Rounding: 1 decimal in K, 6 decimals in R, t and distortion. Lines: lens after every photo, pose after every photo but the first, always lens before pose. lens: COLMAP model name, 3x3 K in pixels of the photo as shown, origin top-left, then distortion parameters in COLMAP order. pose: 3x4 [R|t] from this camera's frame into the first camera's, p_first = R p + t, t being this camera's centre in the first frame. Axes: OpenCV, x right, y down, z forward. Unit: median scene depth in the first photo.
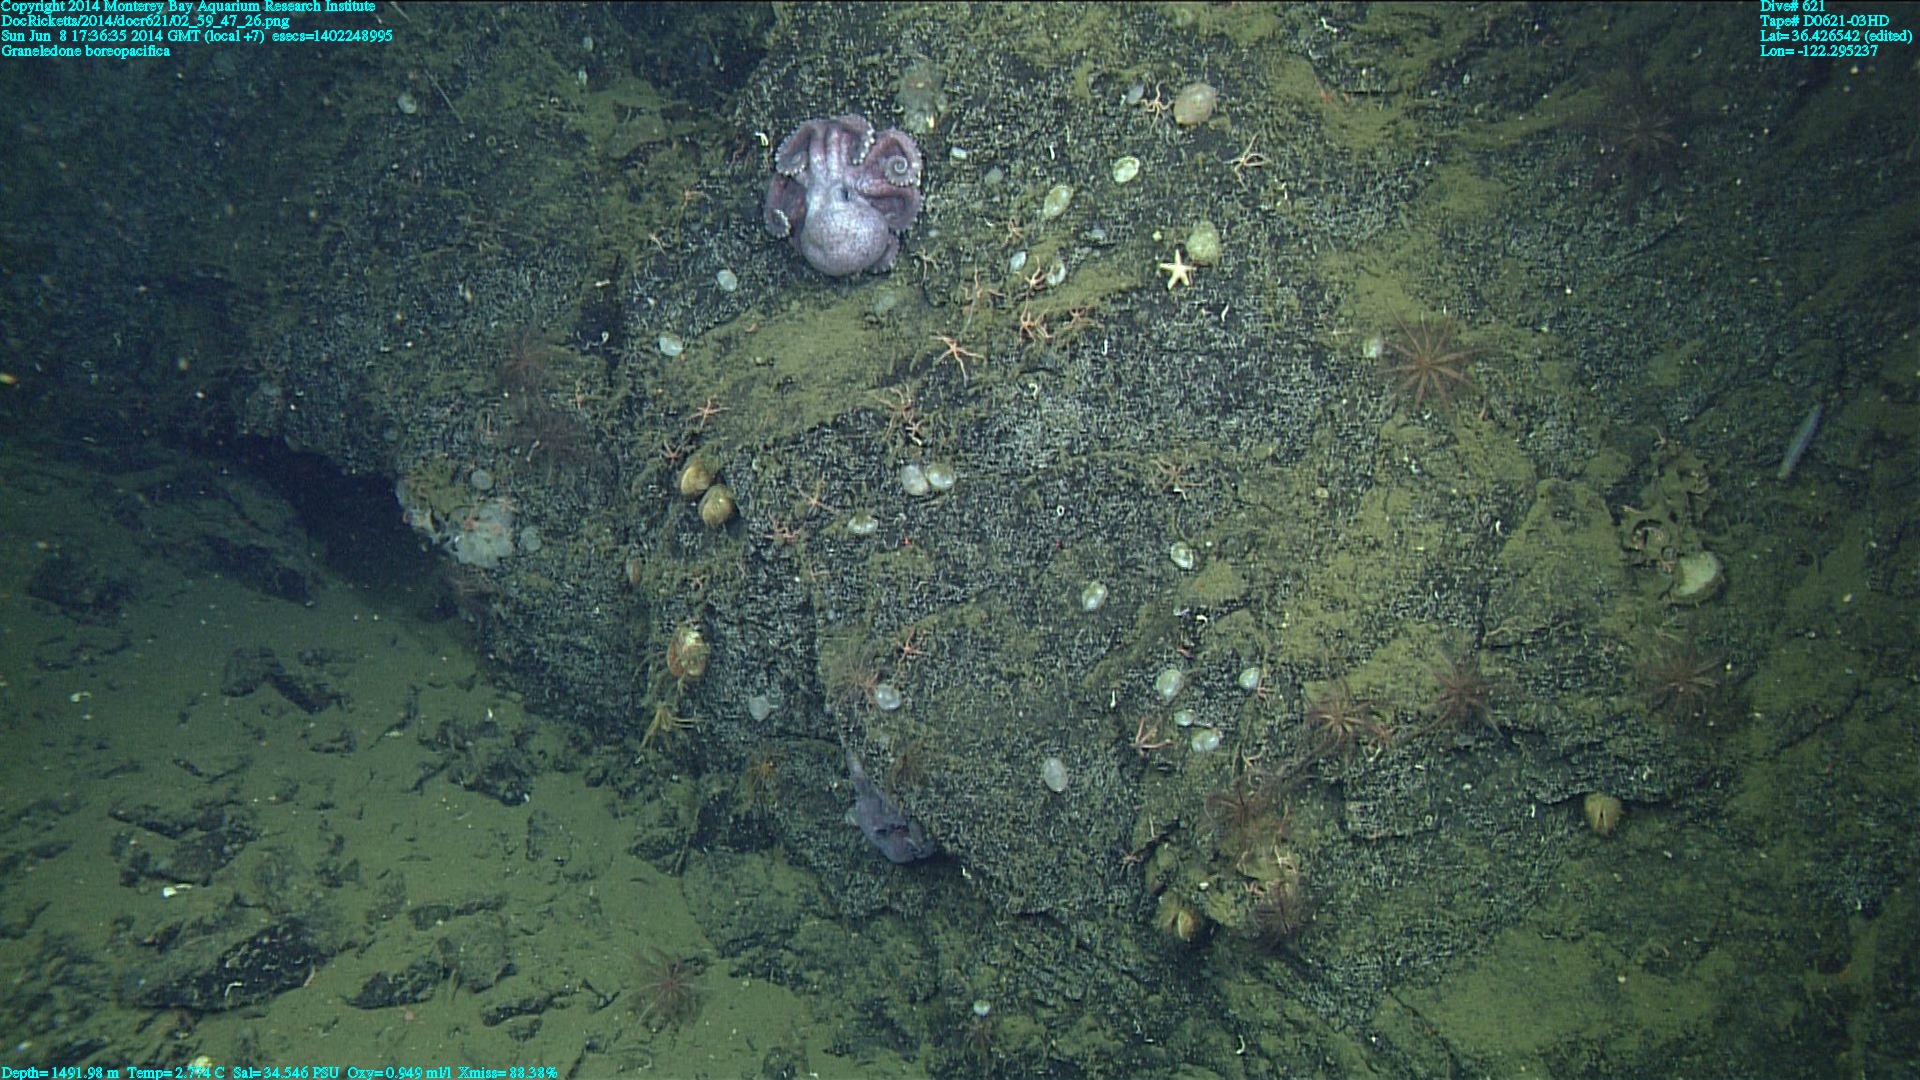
lens RADIAL K [[1203.2, 0, 983.1], [0, 1203.2, 546.4], [0, 0, 1]] dist [-0.045361, 0.134361]
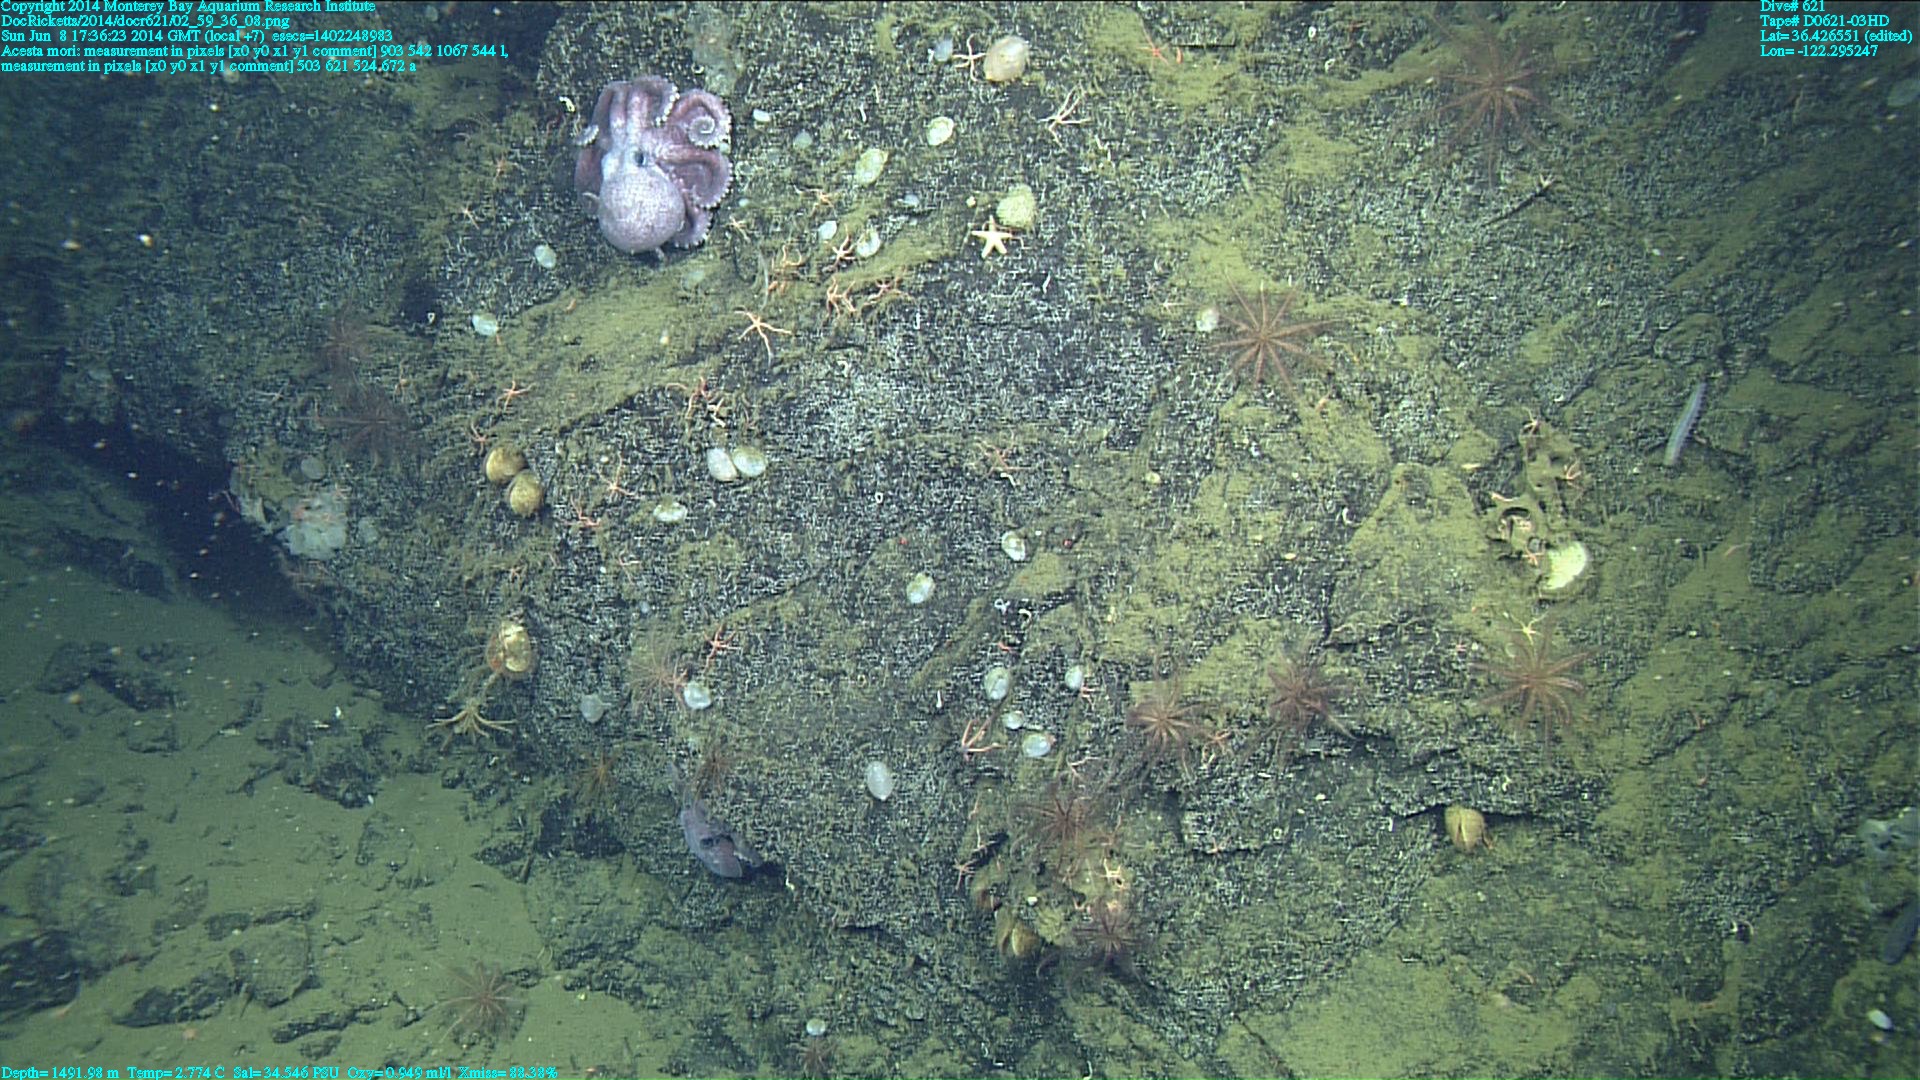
lens RADIAL K [[1203.2, 0, 983.1], [0, 1203.2, 546.4], [0, 0, 1]] dist [-0.045361, 0.134361]
pose [[0.999312, 0.002607, -0.036985, 0.179963], [-0.002846, 0.999975, -0.006412, 0.014263], [0.036968, 0.006513, 0.999295, 0.067352]]
